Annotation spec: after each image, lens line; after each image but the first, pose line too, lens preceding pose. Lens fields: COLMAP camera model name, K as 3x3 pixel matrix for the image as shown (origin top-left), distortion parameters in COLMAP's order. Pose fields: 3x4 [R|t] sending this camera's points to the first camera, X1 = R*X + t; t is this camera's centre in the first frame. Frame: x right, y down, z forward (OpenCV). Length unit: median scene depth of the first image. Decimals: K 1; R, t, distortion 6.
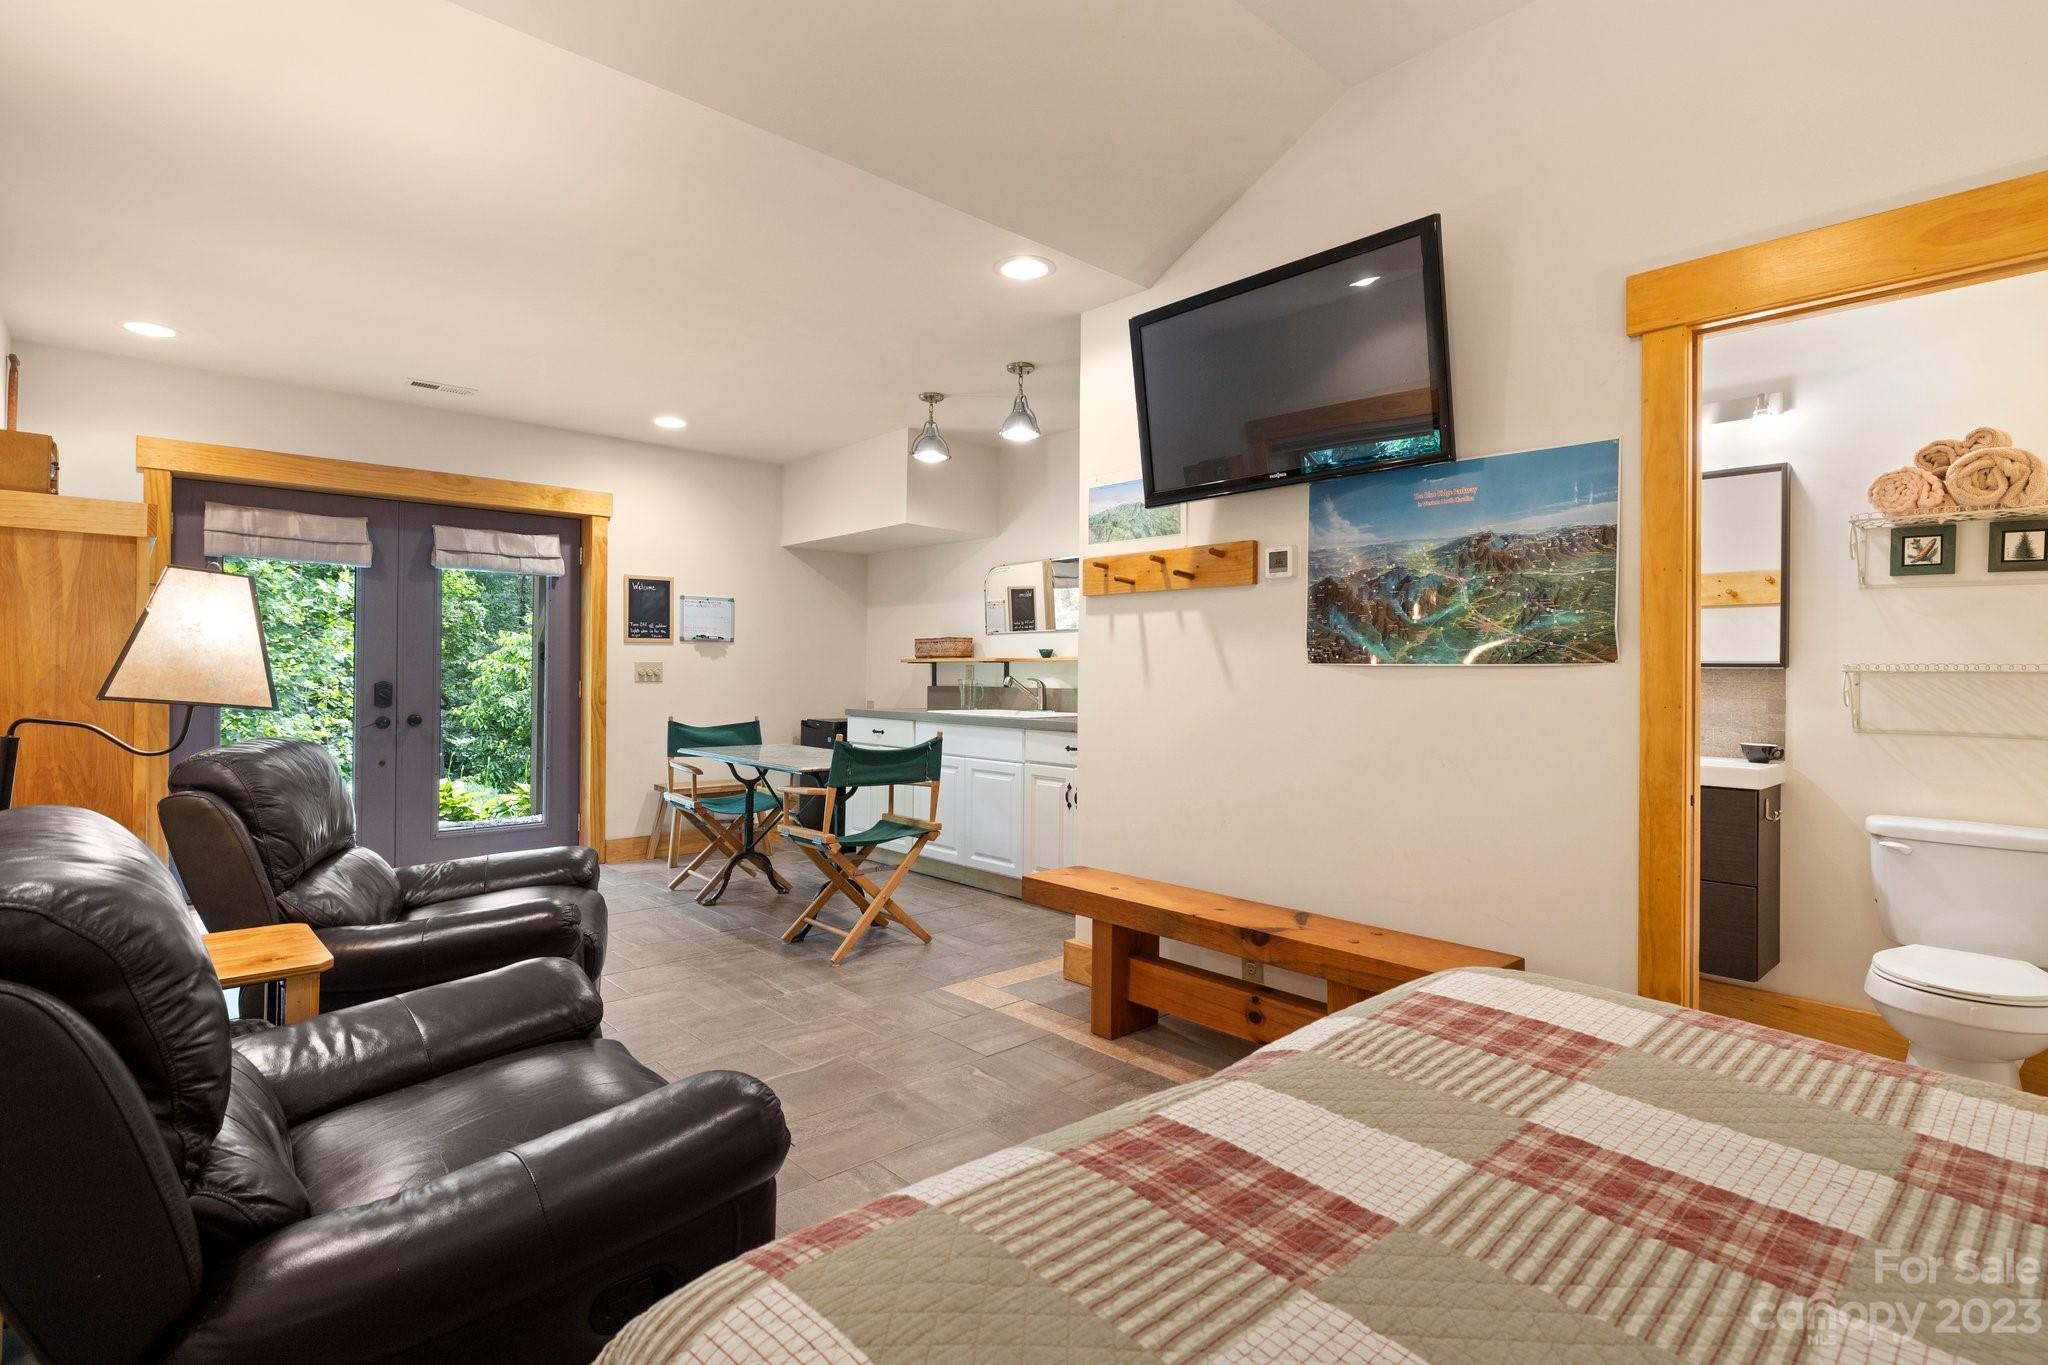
lens RADIAL K [[986.1, 0, 1026.4], [0, 986.1, 669.8], [0, 0, 1]] dist [-0.002467, -0.001107]
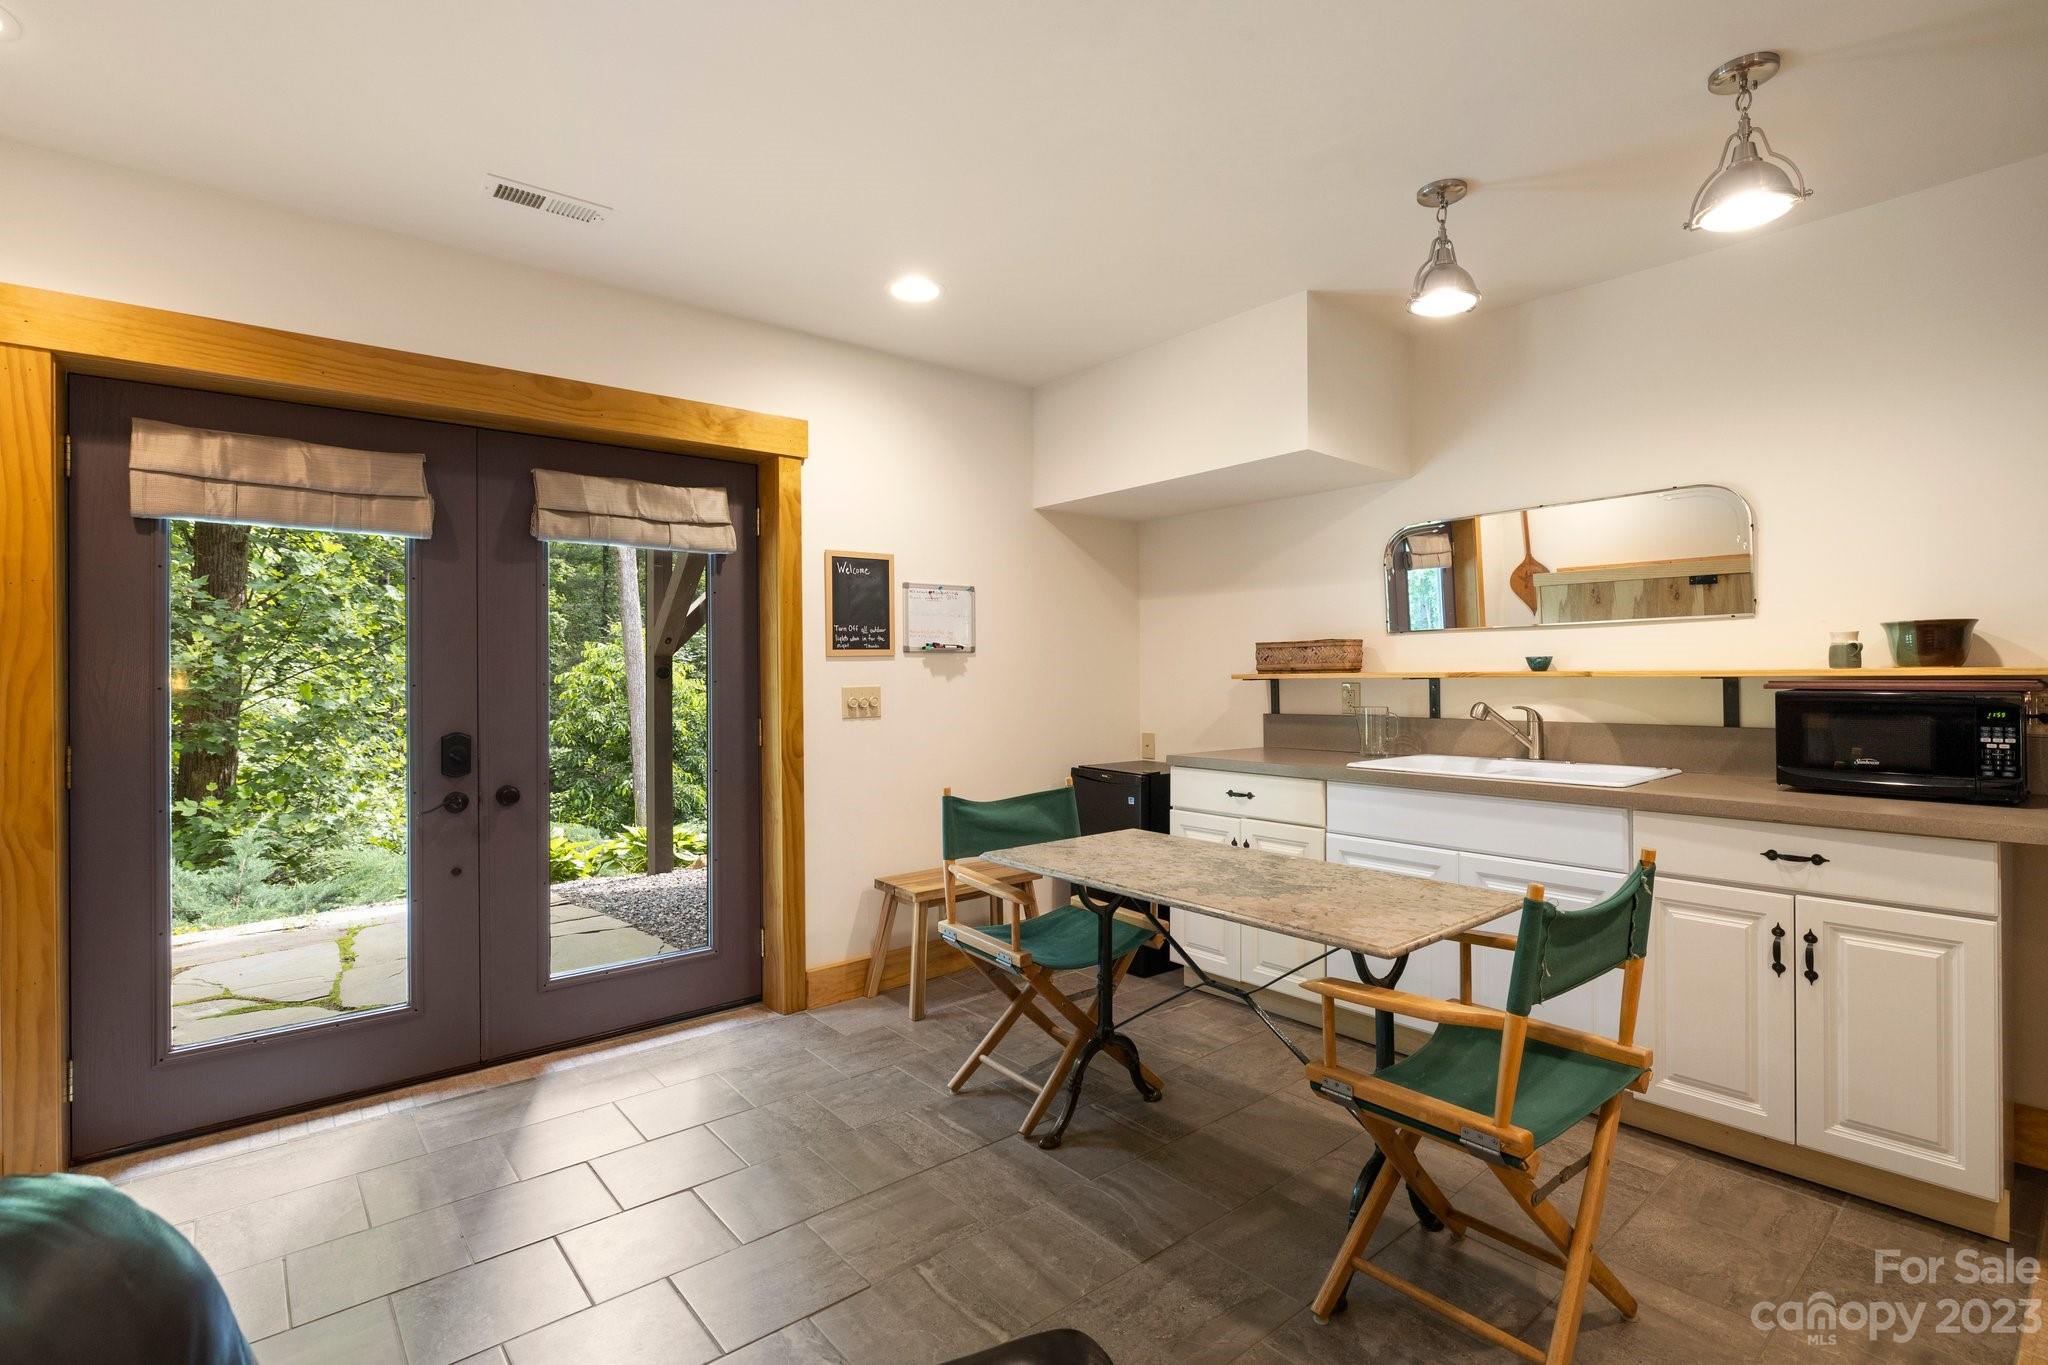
lens RADIAL K [[957.1, 0, 1034.1], [0, 957.1, 670.6], [0, 0, 1]] dist [0.001702, 0.000313]
pose [[0.998775, -0.017658, -0.046227, -0.276839], [0.017680, 0.999844, 0.000072, -0.018746], [0.046218, -0.000889, 0.998931, 0.438116]]
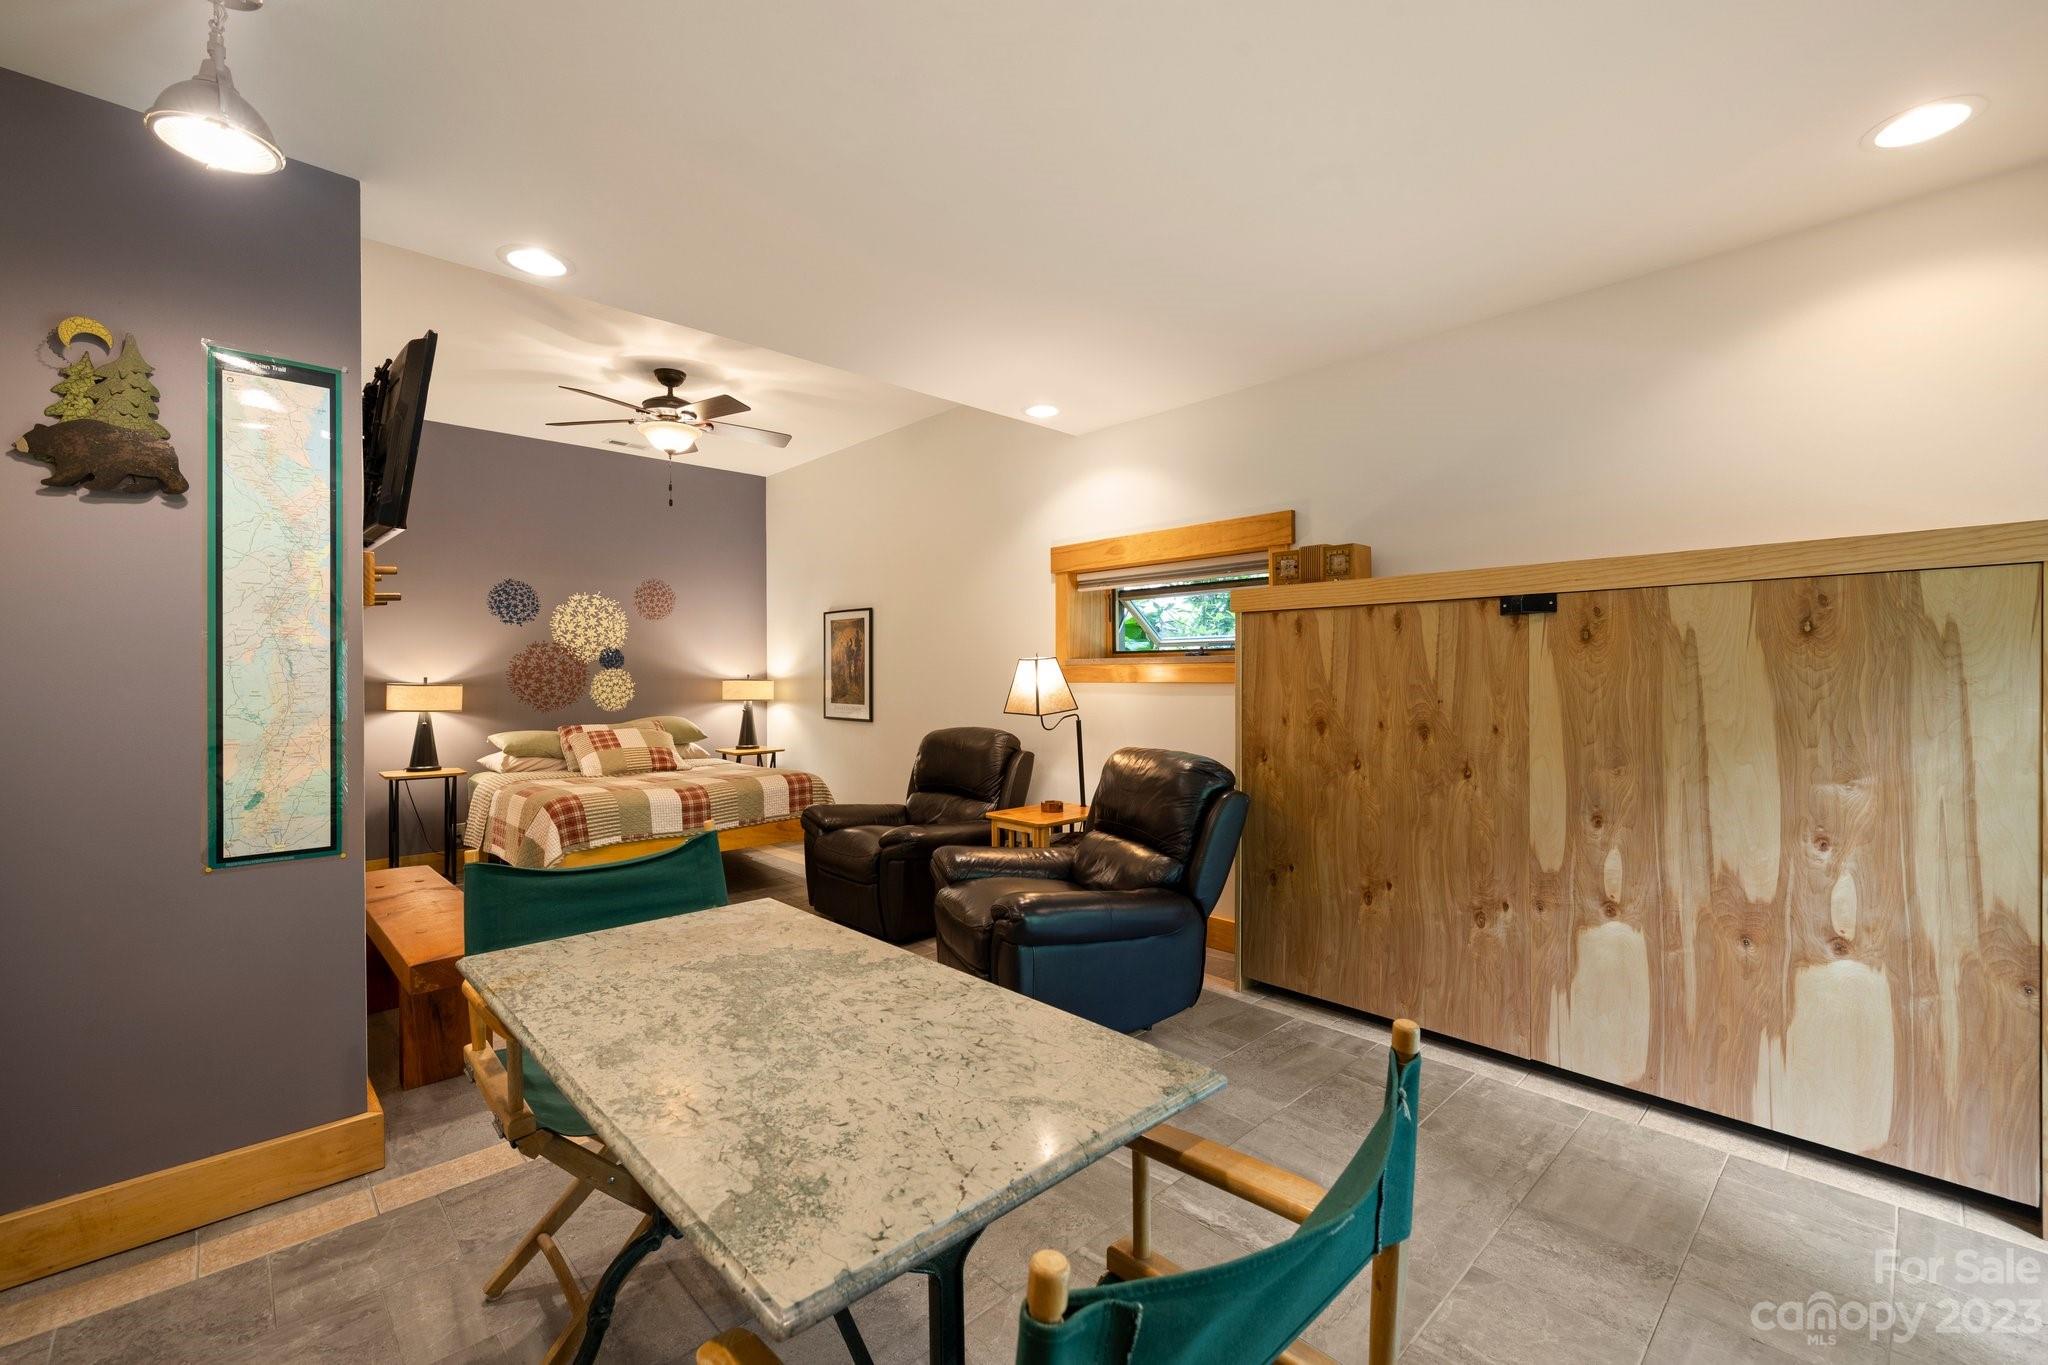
lens RADIAL K [[865.7, 0, 1028.6], [0, 865.7, 671.4], [0, 0, 1]] dist [0.000341, 0.000009]
pose [[-0.999814, -0.005676, -0.018439, -0.278707], [-0.005550, 0.999961, -0.006855, -0.018639], [0.018478, -0.006752, -0.999806, 1.140394]]
